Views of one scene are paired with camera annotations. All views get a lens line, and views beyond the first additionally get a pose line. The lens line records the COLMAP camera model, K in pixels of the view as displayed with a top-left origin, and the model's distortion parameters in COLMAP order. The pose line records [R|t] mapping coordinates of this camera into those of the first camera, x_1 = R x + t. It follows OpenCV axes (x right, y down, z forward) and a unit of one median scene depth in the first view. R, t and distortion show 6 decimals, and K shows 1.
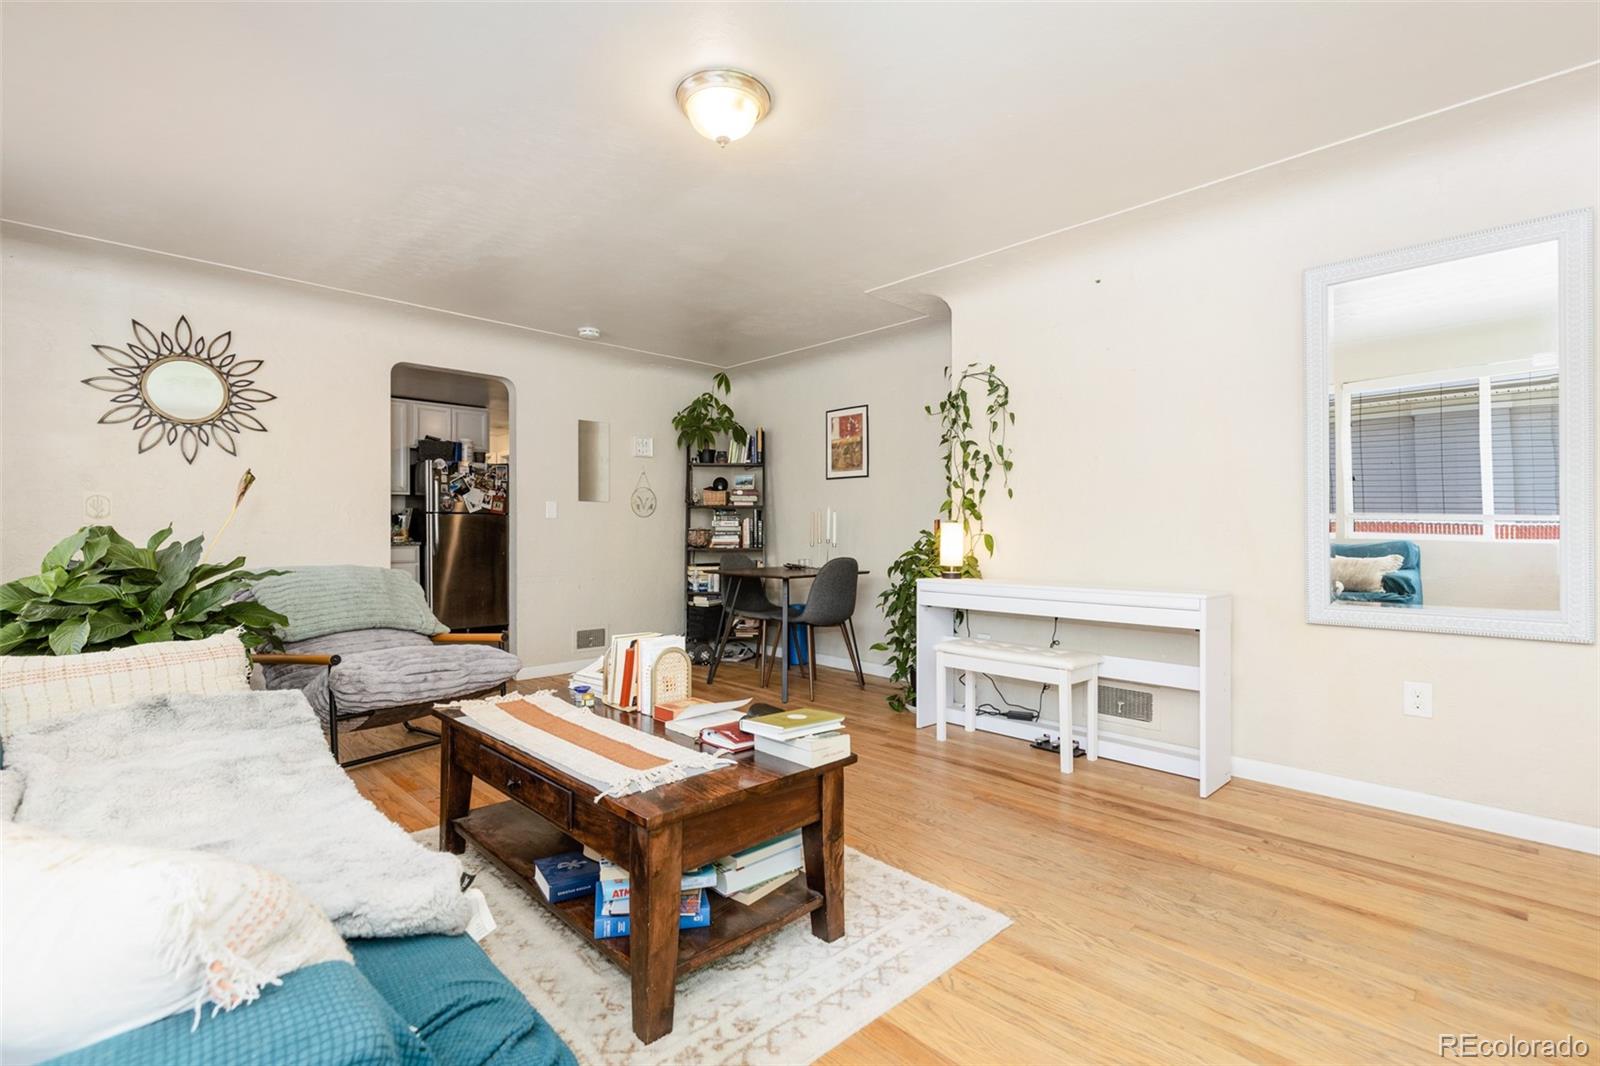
lens RADIAL K [[733.7, 0, 799.8], [0, 733.7, 532.3], [0, 0, 1]] dist [0.014217, 0.000131]
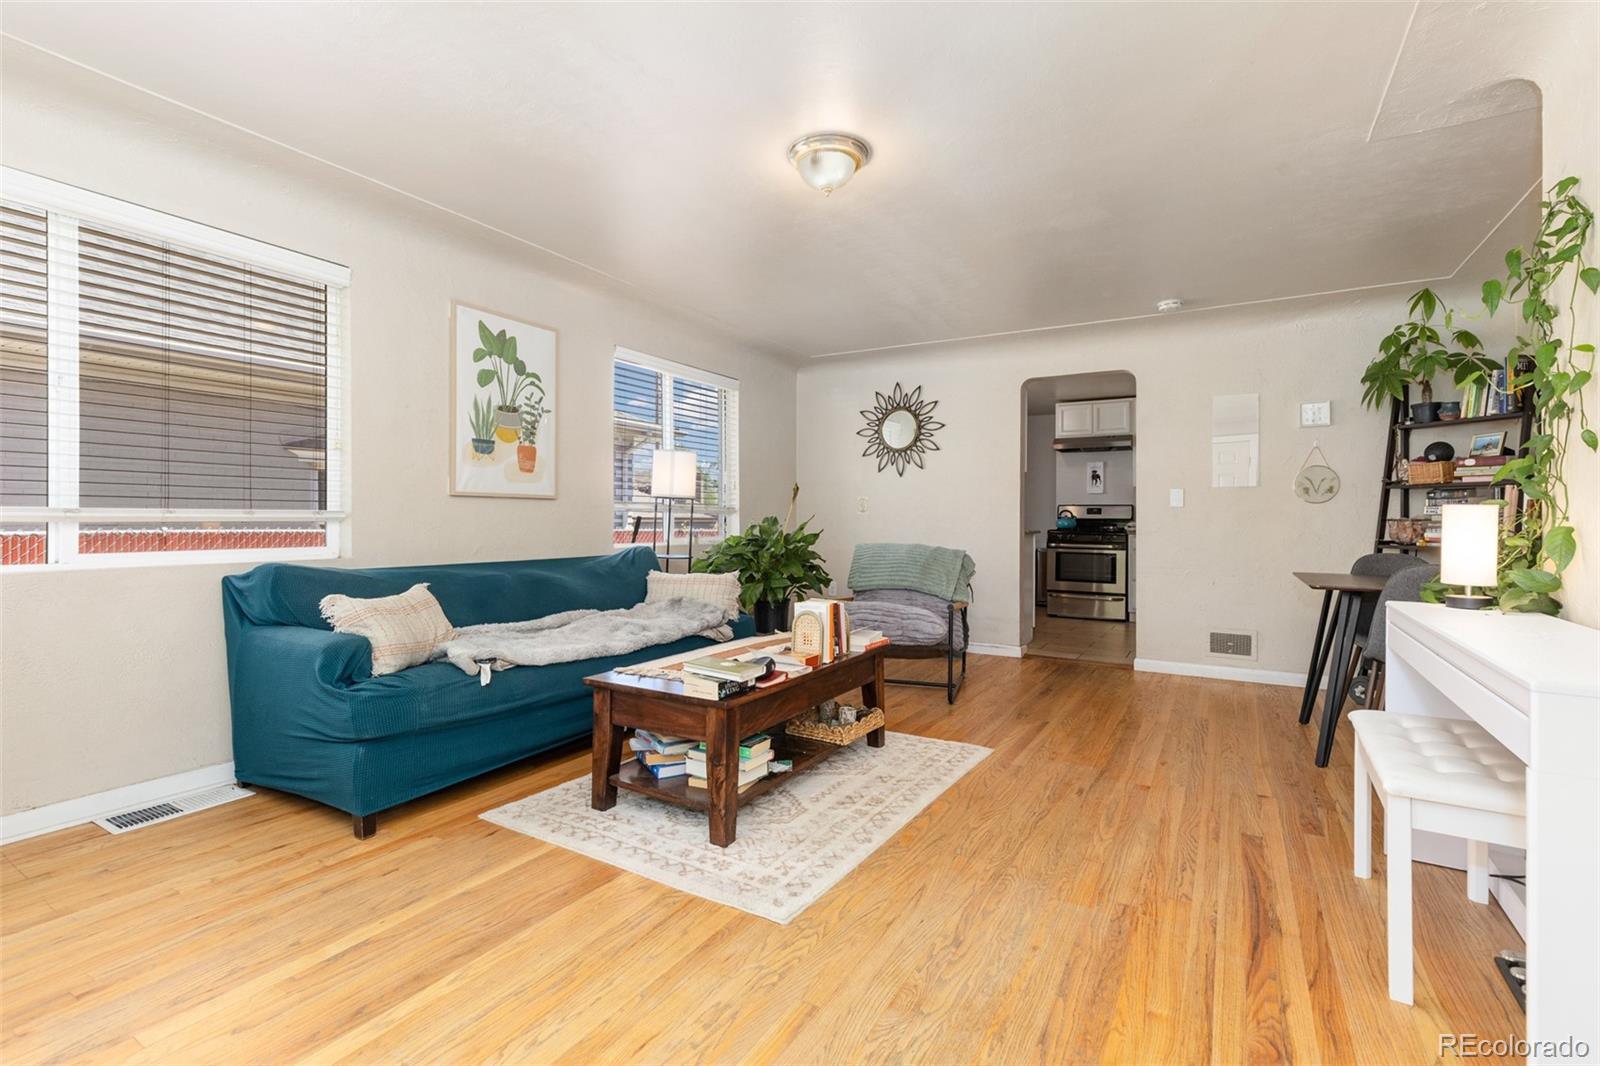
lens RADIAL K [[733.7, 0, 799.8], [0, 733.7, 532.3], [0, 0, 1]] dist [0.014217, 0.000131]
pose [[0.258509, 0.017561, -0.965849, 0.602977], [-0.006575, 0.999844, 0.016420, 0.001507], [0.965986, 0.002106, 0.258584, 0.383944]]
